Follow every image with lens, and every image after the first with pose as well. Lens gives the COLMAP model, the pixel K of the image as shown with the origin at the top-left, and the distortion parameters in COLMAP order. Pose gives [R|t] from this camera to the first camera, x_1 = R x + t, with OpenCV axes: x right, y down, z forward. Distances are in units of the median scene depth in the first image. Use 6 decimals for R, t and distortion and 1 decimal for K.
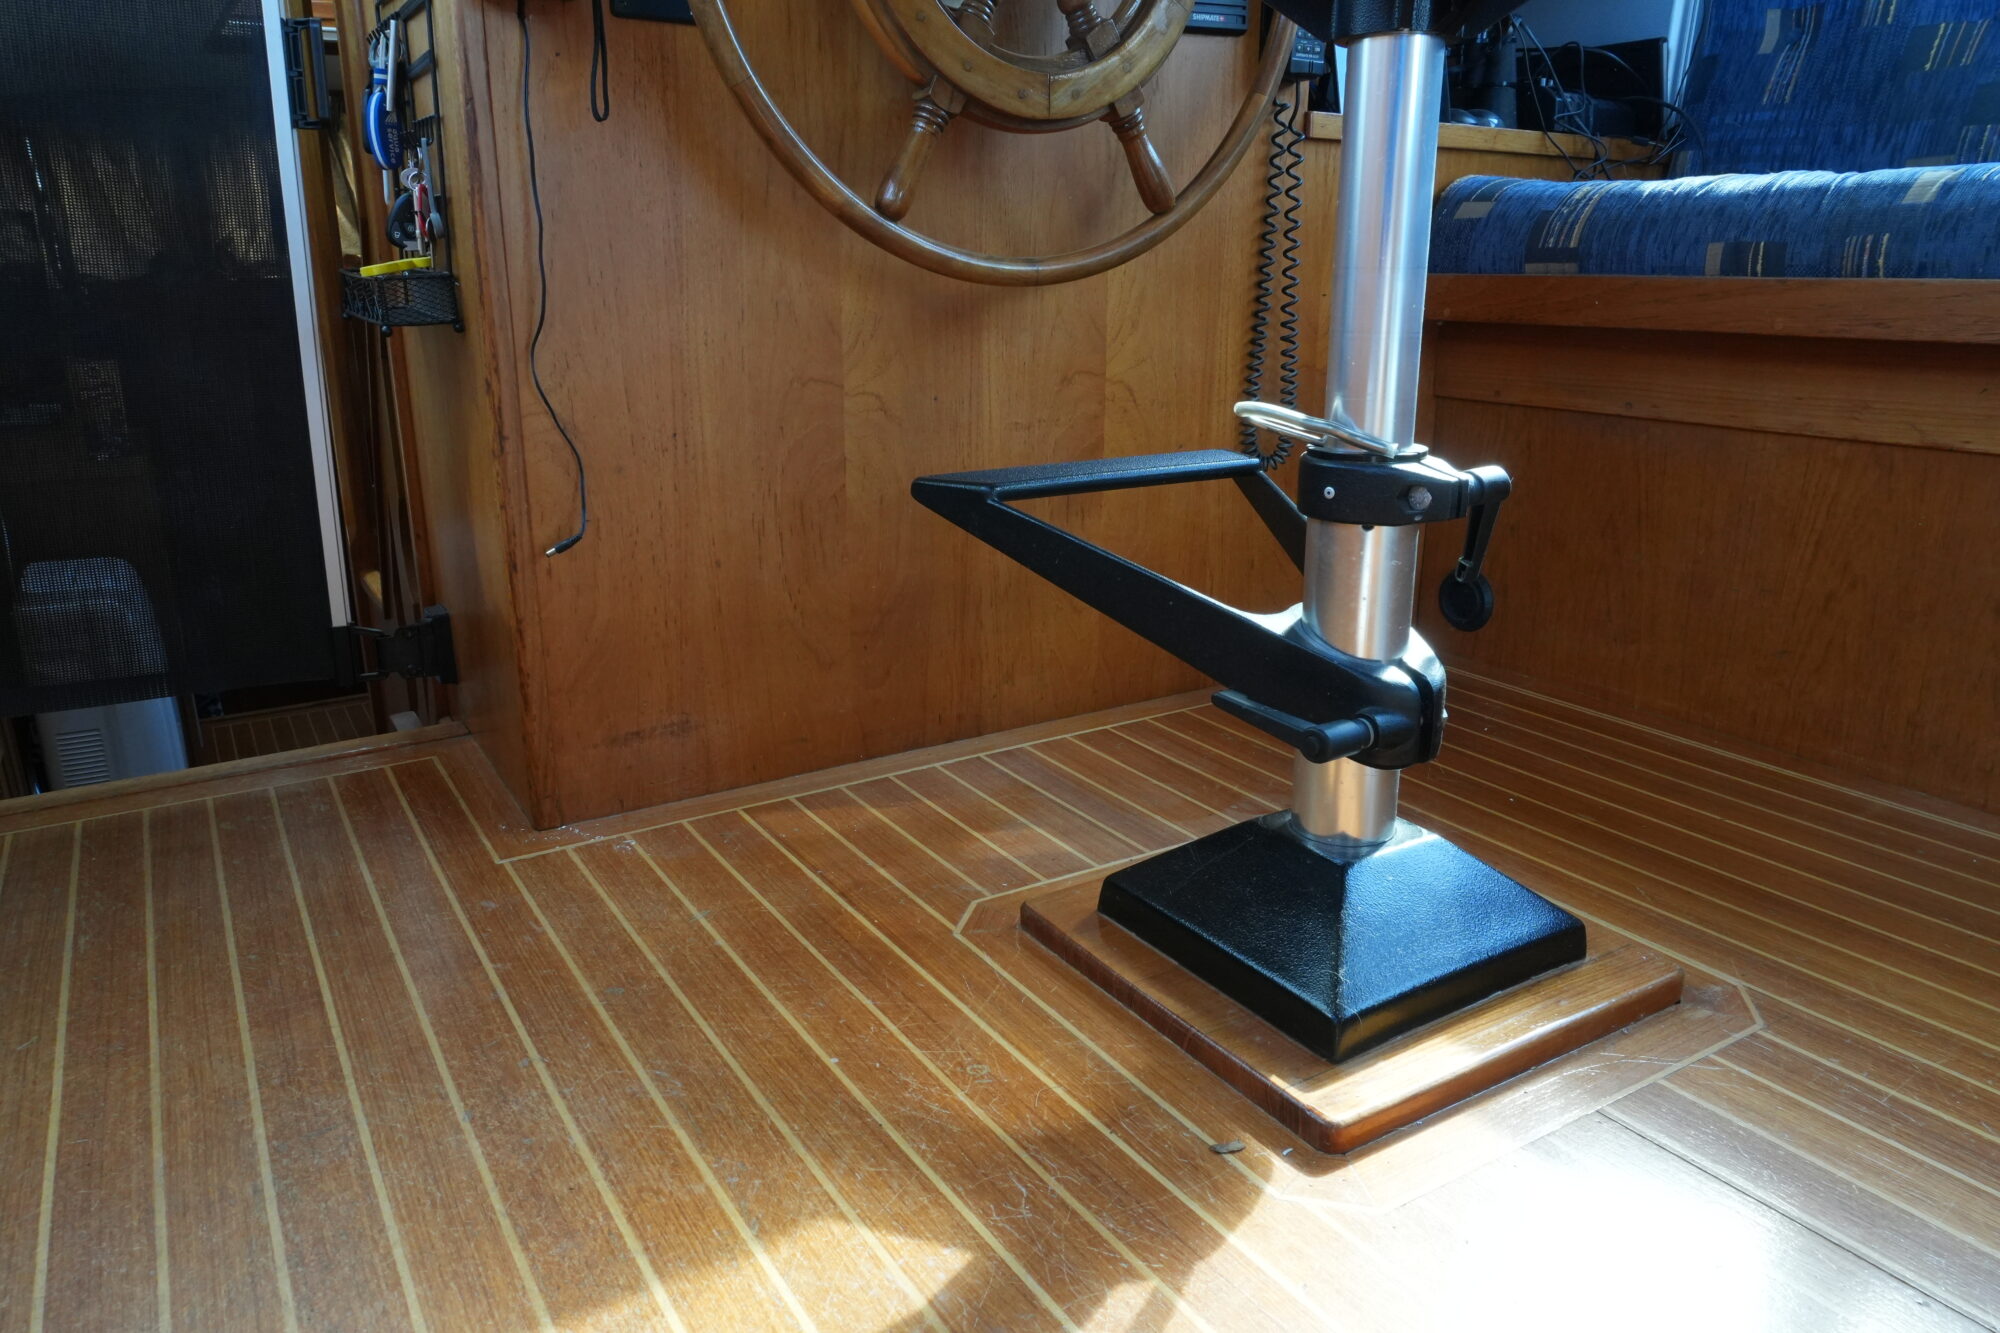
lens RADIAL K [[1384.3, 0, 978.1], [0, 1384.3, 665.5], [0, 0, 1]] dist [-0.037502, 0.029981]
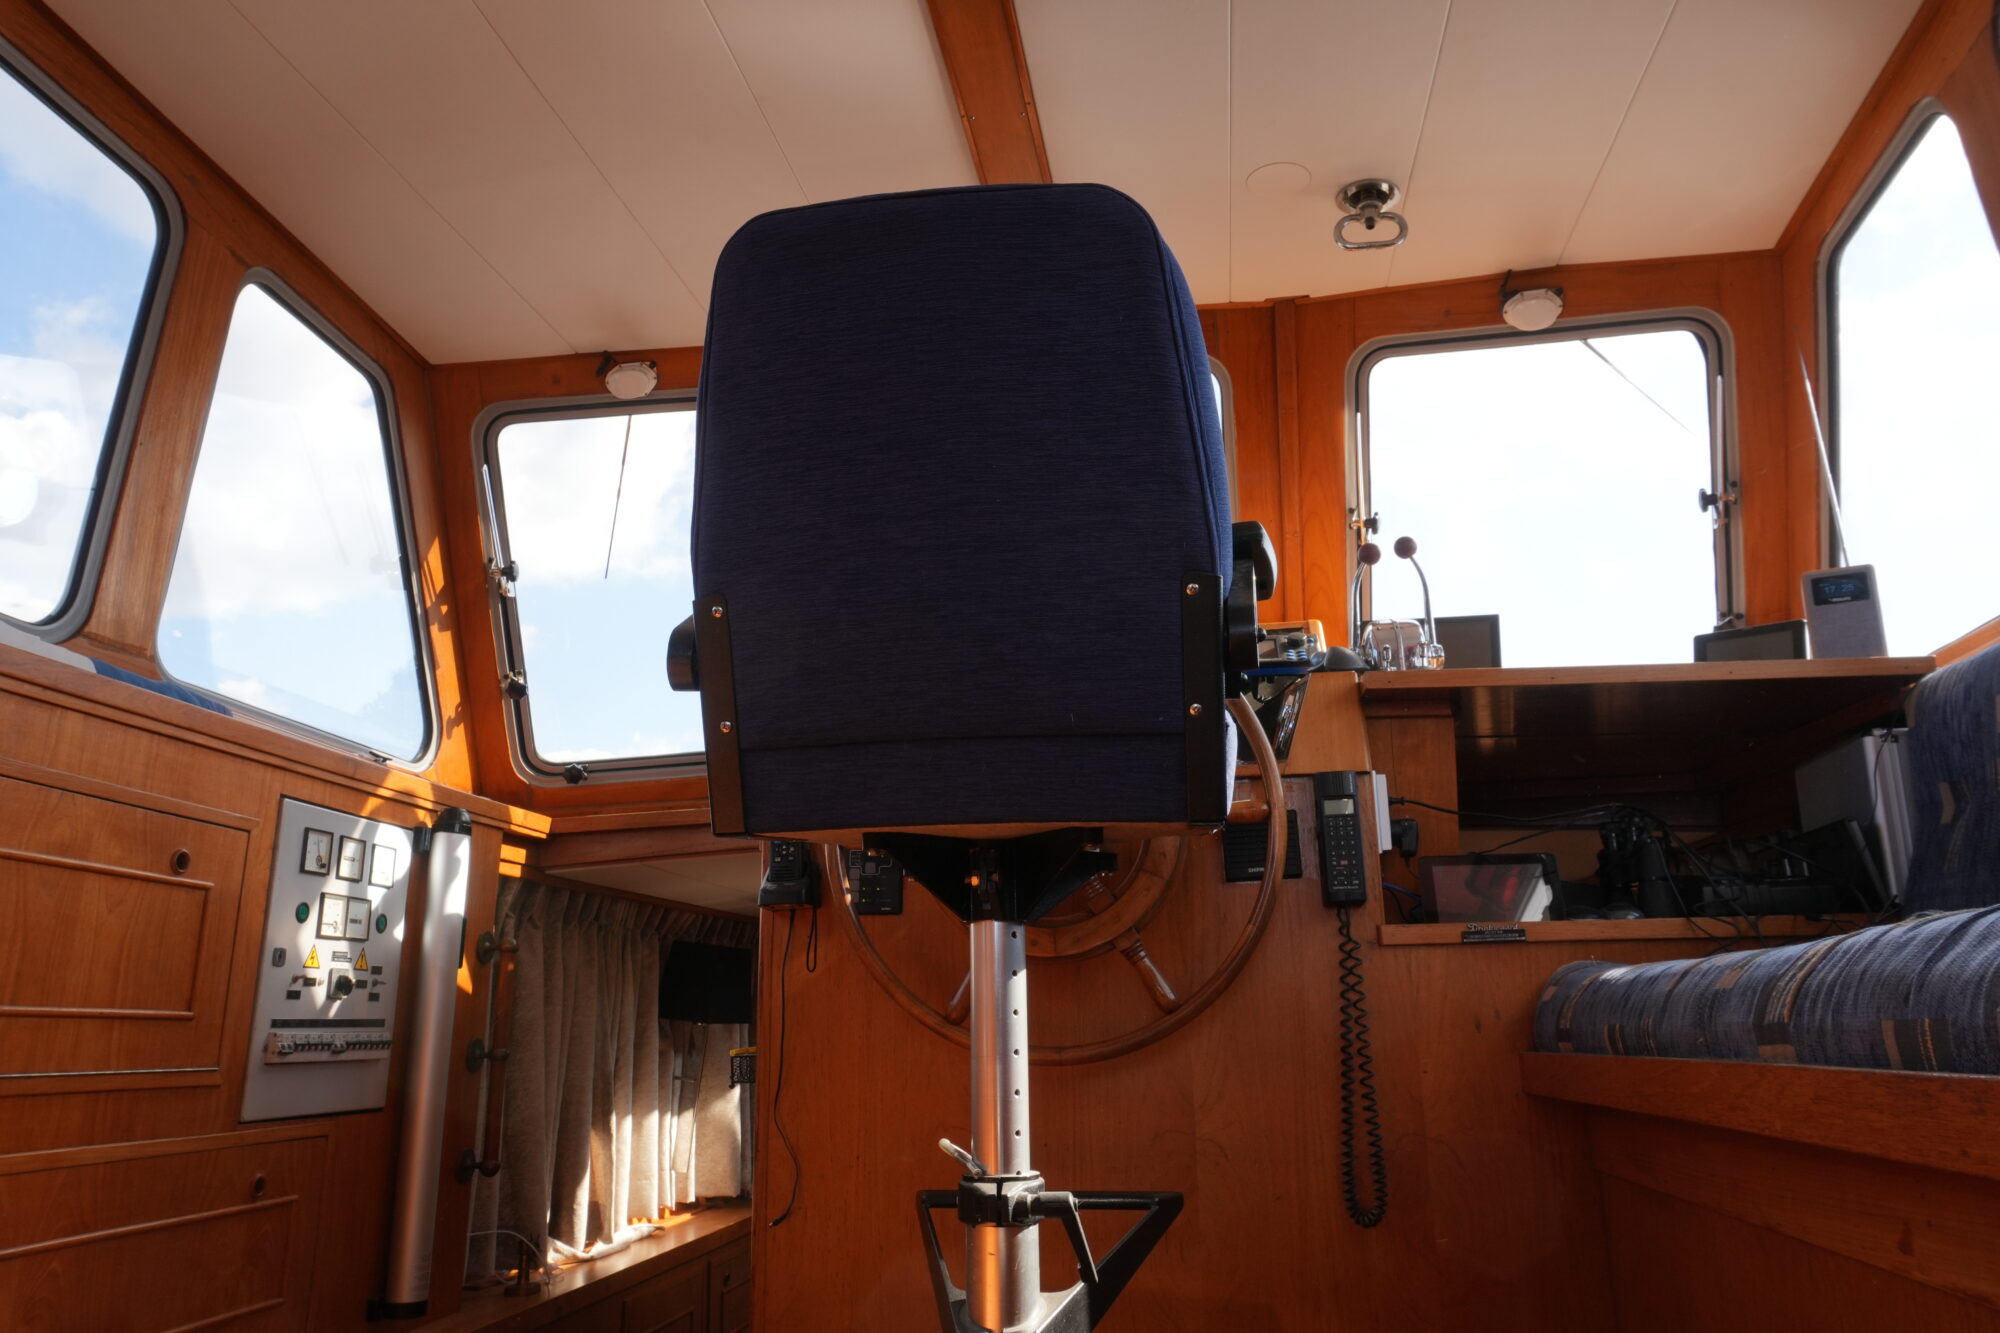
lens RADIAL K [[1384.3, 0, 978.1], [0, 1384.3, 665.5], [0, 0, 1]] dist [-0.037502, 0.029981]
pose [[0.745986, -0.174854, -0.642597, 0.804225], [-0.173271, 0.880724, -0.440798, 0.008153], [0.643026, 0.440172, 0.626710, -0.129640]]
